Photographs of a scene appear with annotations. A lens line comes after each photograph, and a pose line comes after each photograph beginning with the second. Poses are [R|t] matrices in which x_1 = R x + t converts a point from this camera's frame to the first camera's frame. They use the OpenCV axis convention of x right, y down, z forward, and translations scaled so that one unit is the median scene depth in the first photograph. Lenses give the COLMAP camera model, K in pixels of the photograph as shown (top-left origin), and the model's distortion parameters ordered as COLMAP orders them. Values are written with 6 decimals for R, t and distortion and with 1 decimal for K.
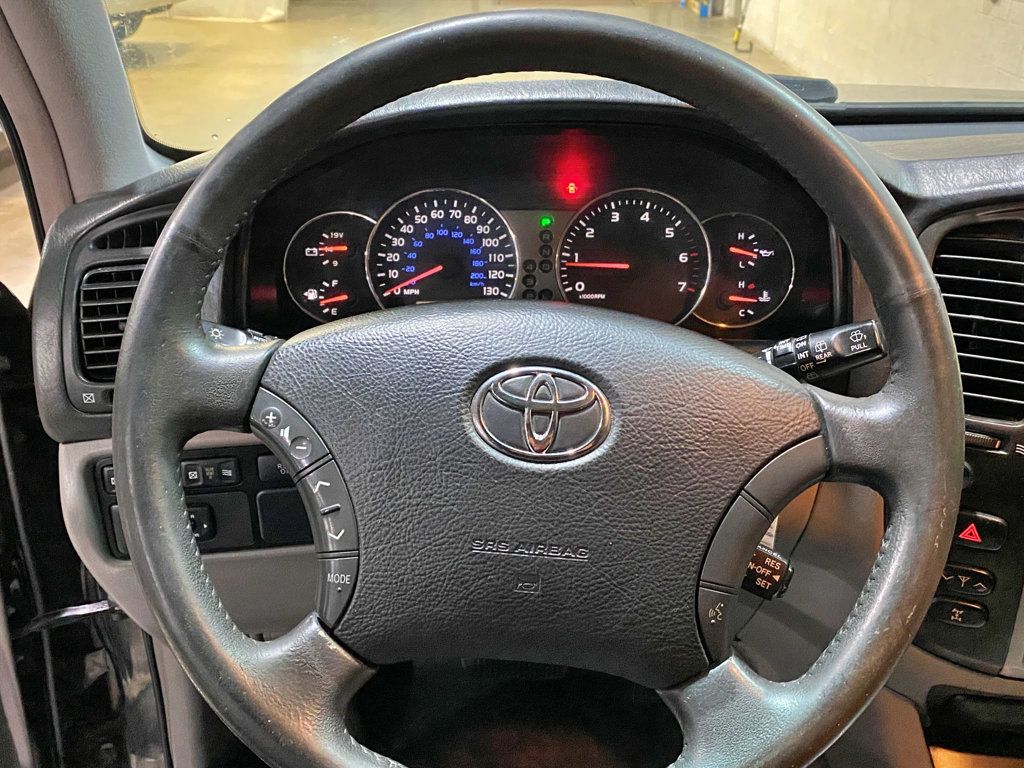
lens RADIAL K [[1000.3, 0, 512.0], [0, 1000.3, 384.0], [0, 0, 1]] dist [0.138461, -0.586236]
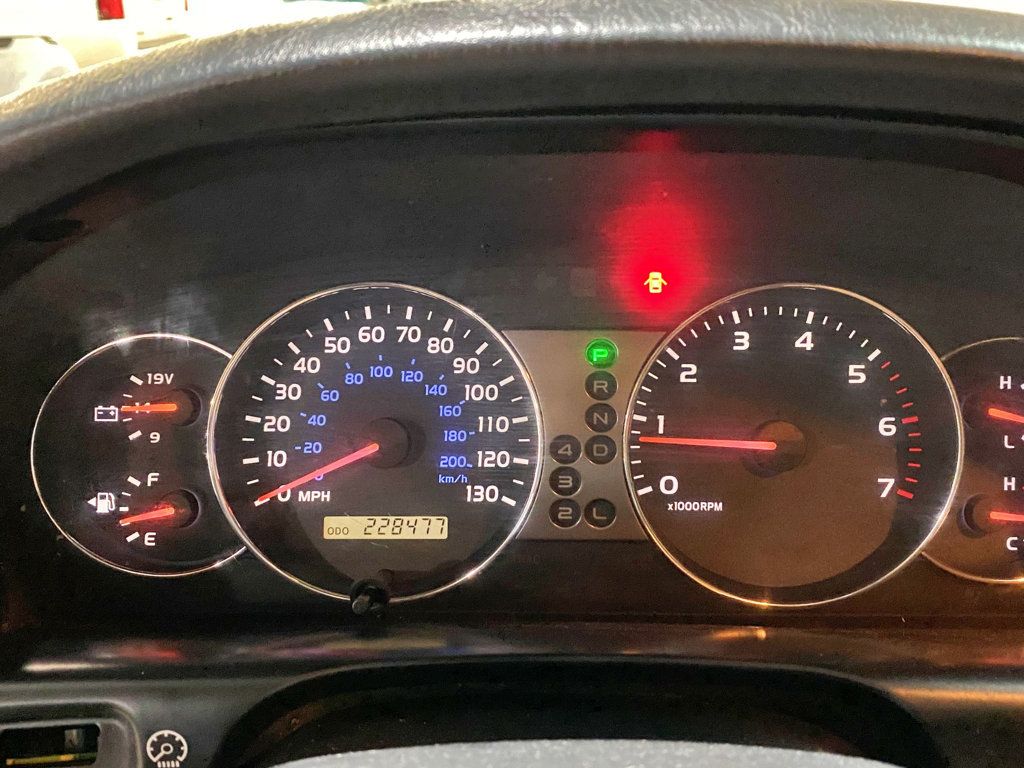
lens RADIAL K [[1000.3, 0, 512.0], [0, 1000.3, 384.0], [0, 0, 1]] dist [0.138461, -0.586236]
pose [[1.000000, 0.000558, 0.000034, -0.006722], [-0.000554, 0.997311, -0.073282, -0.110199], [-0.000075, 0.073282, 0.997311, 0.521343]]
